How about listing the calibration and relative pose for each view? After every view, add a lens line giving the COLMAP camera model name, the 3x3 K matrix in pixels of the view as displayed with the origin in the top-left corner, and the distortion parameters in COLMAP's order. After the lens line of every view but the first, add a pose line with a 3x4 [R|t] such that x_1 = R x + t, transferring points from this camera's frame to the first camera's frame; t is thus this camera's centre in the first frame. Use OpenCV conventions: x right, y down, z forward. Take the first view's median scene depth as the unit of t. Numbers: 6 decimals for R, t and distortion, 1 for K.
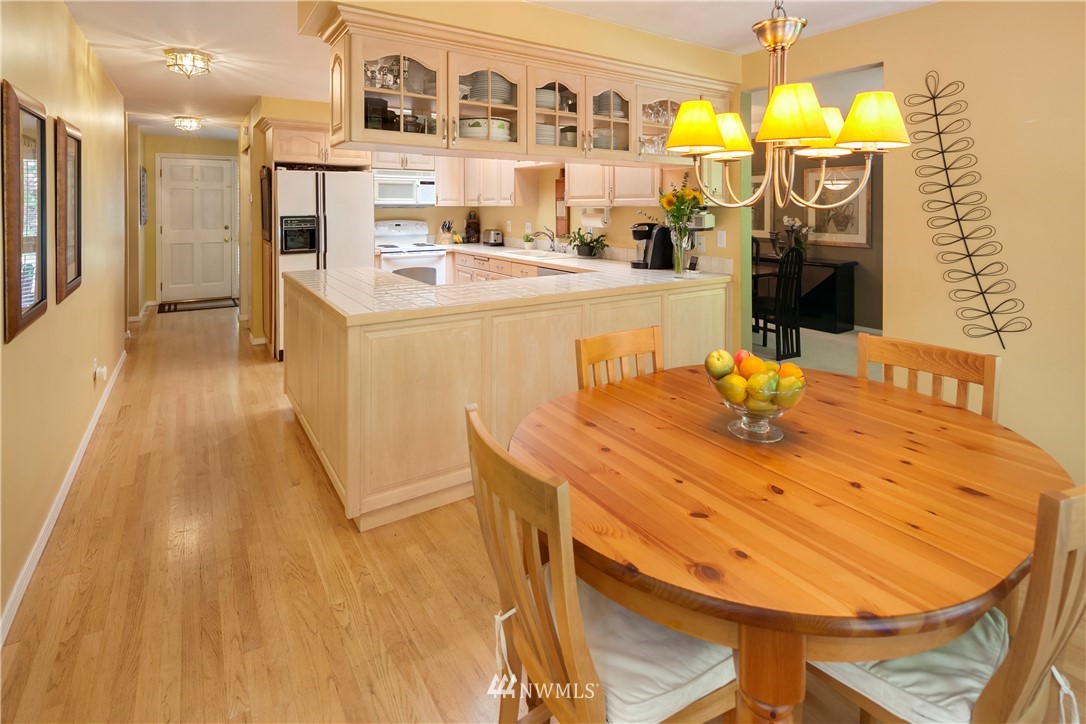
lens RADIAL K [[504.8, 0, 524.1], [0, 504.8, 365.1], [0, 0, 1]] dist [-0.000406, -0.000031]
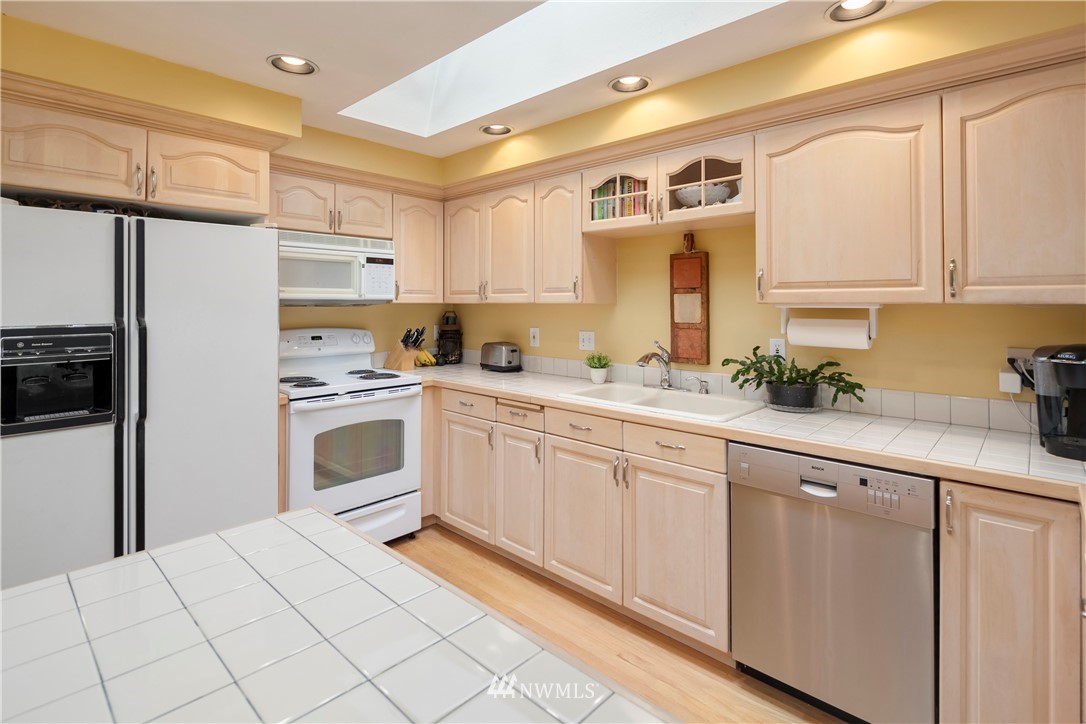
lens RADIAL K [[527.1, 0, 567.3], [0, 527.1, 386.4], [0, 0, 1]] dist [0.000639, 0.000044]
pose [[0.961929, -0.041946, 0.270060, -0.158669], [0.081627, 0.987143, -0.137425, -0.138975], [-0.260823, 0.154238, 0.952986, 0.443237]]
